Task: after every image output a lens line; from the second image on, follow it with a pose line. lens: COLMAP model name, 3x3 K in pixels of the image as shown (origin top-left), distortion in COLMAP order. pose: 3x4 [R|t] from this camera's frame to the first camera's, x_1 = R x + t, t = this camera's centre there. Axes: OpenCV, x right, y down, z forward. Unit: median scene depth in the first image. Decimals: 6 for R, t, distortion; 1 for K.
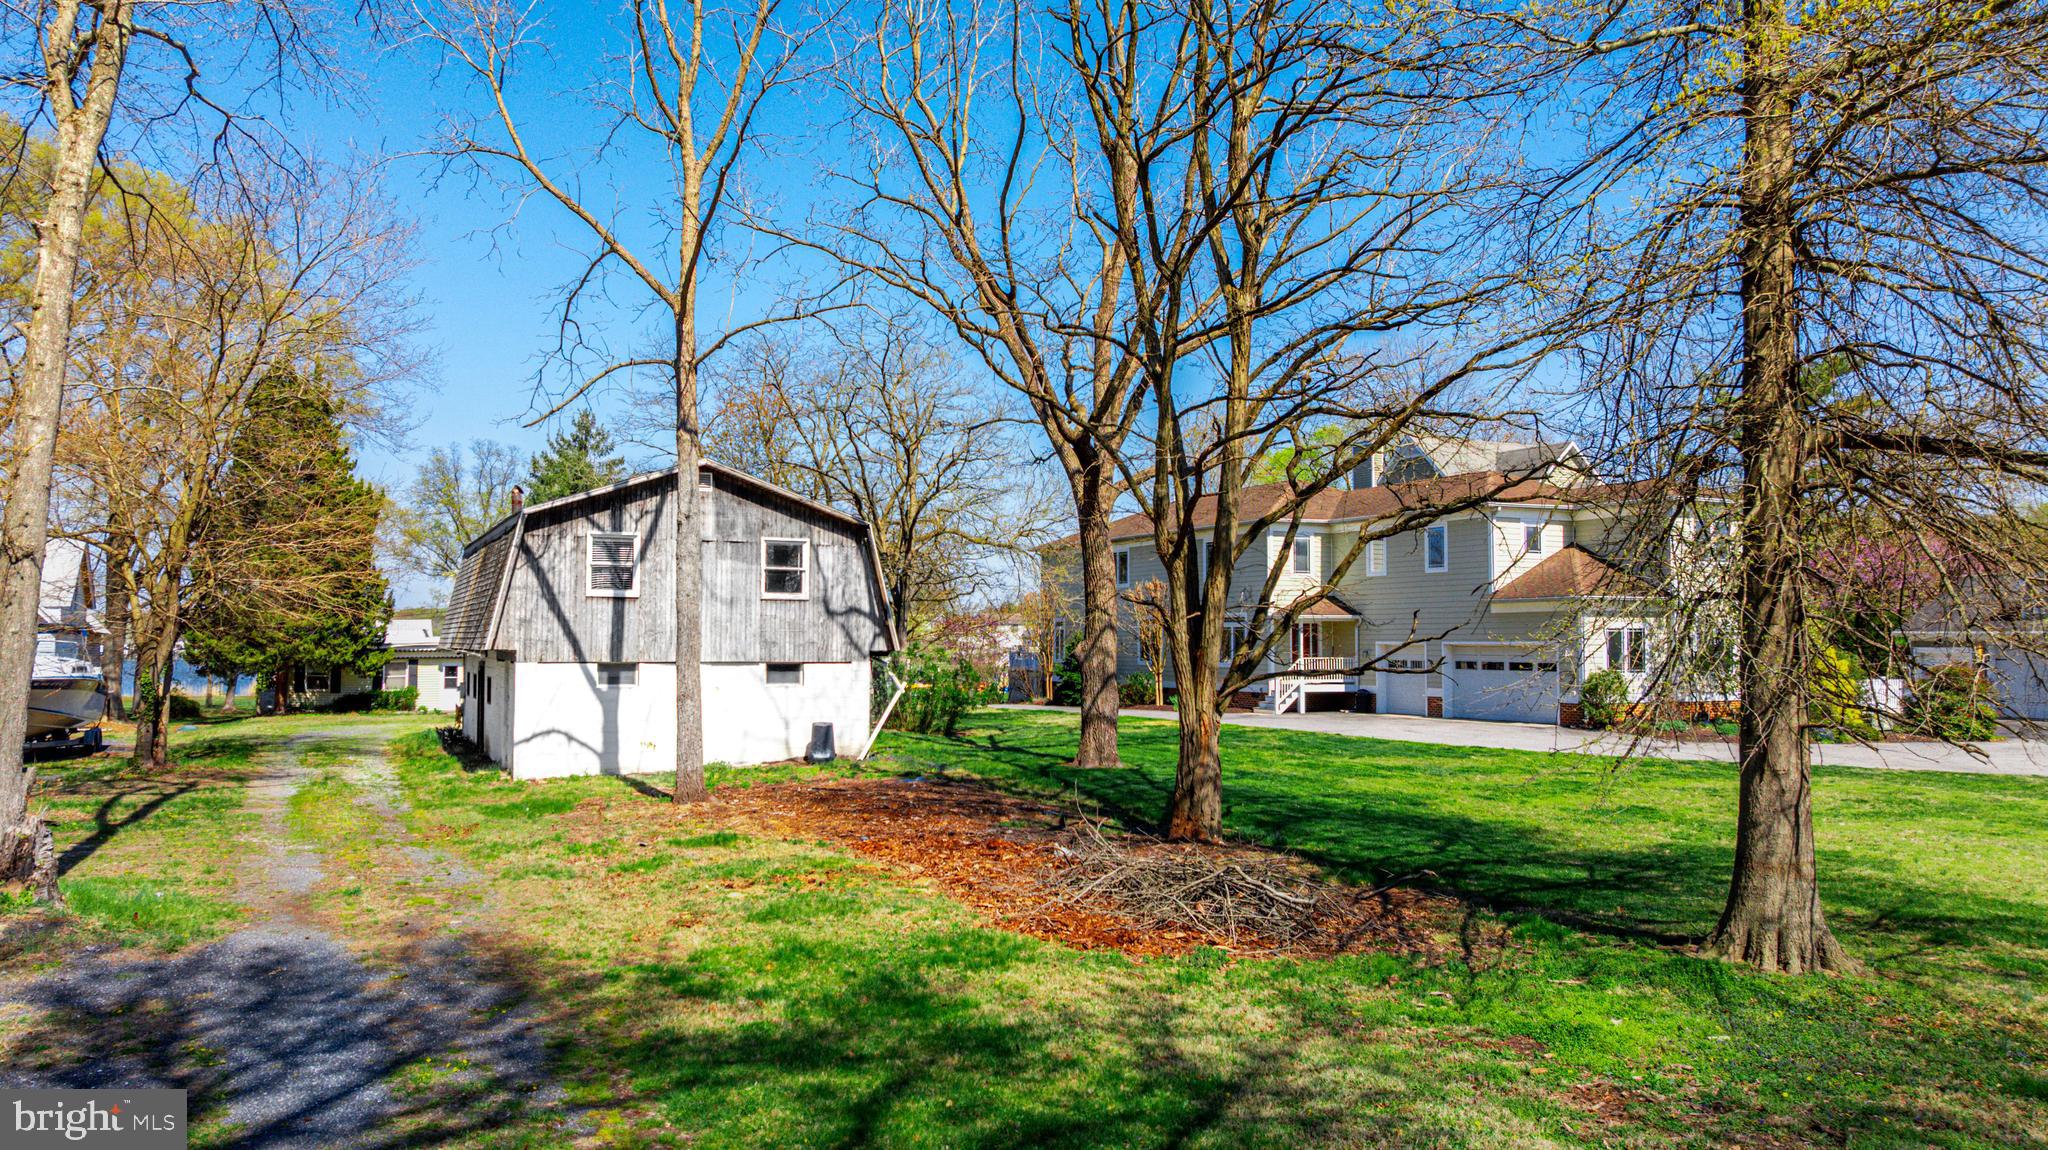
lens RADIAL K [[1445.1, 0, 1020.6], [0, 1445.1, 564.4], [0, 0, 1]] dist [-0.002246, -0.035175]
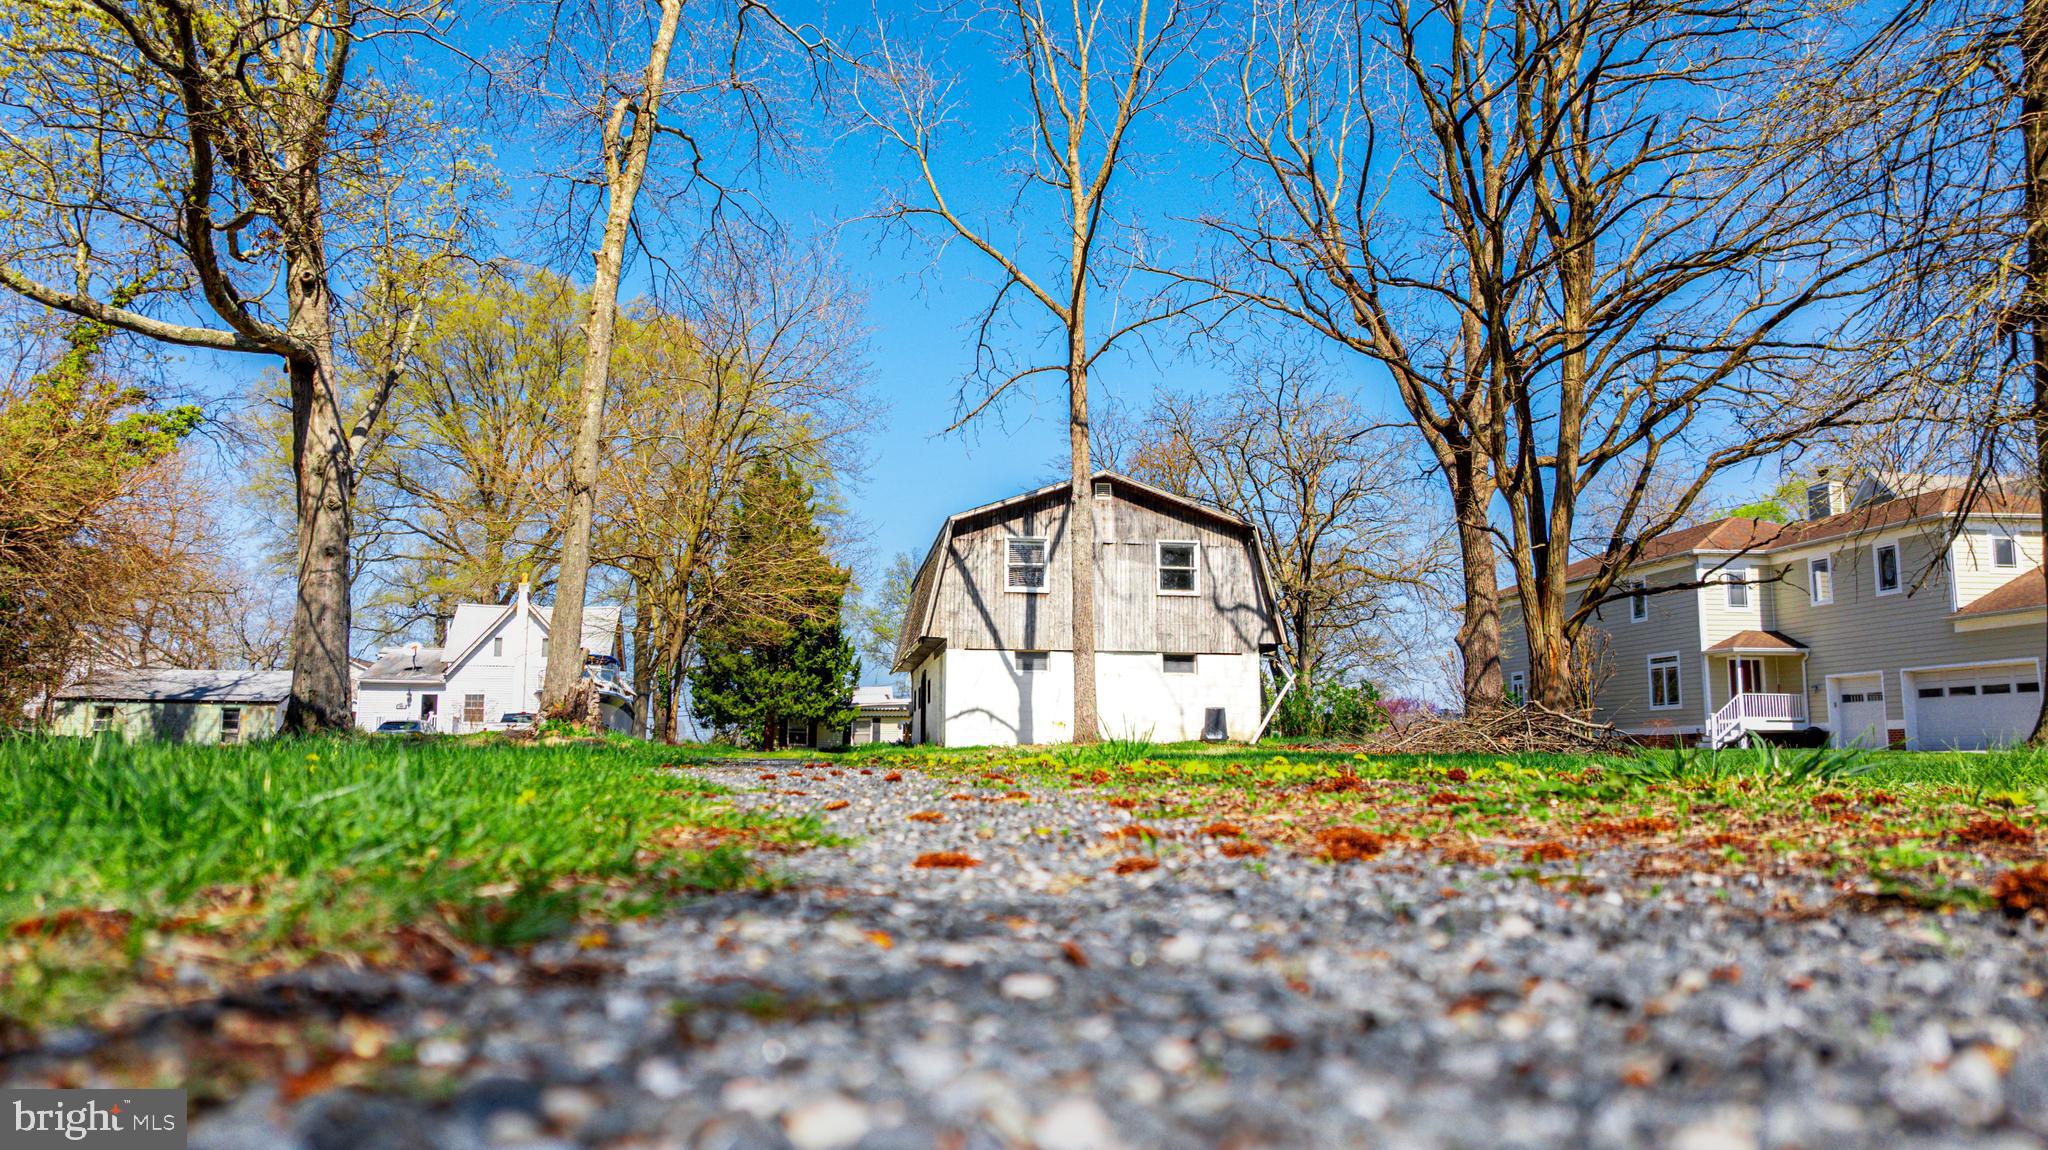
lens RADIAL K [[1445.1, 0, 1020.6], [0, 1445.1, 564.4], [0, 0, 1]] dist [-0.002246, -0.035175]
pose [[0.953319, -0.038393, -0.299513, 0.054621], [0.013021, 0.996188, -0.086252, 0.097790], [0.301683, 0.078326, 0.950185, -0.083828]]
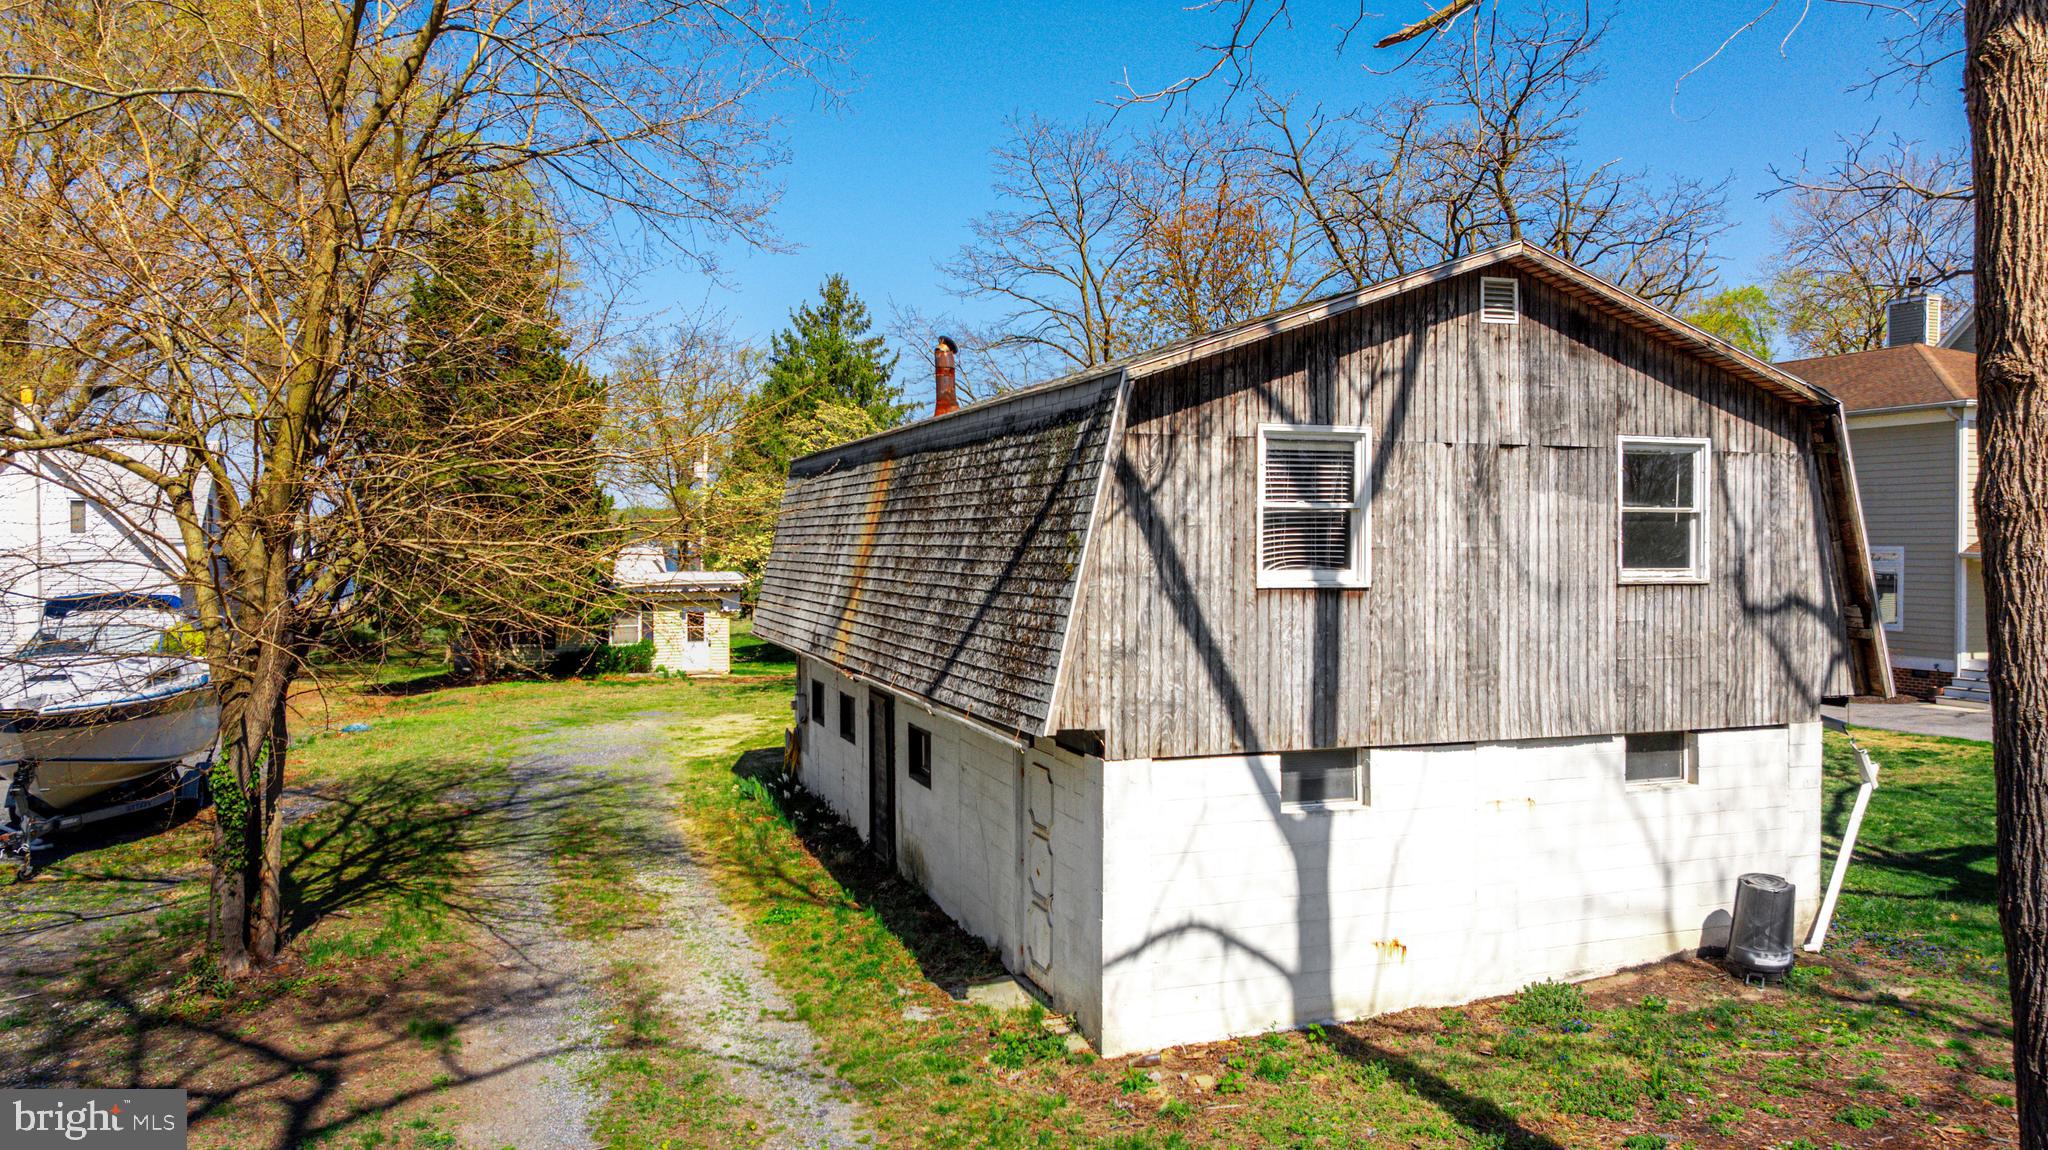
lens RADIAL K [[1441.3, 0, 1024.0], [0, 1441.3, 575.0], [0, 0, 1]] dist [-0.016874, -0.004550]
pose [[0.994876, 0.000815, -0.101102, -0.320379], [0.007053, 0.996972, 0.077445, -0.012576], [0.100859, -0.077761, 0.991857, 0.592743]]
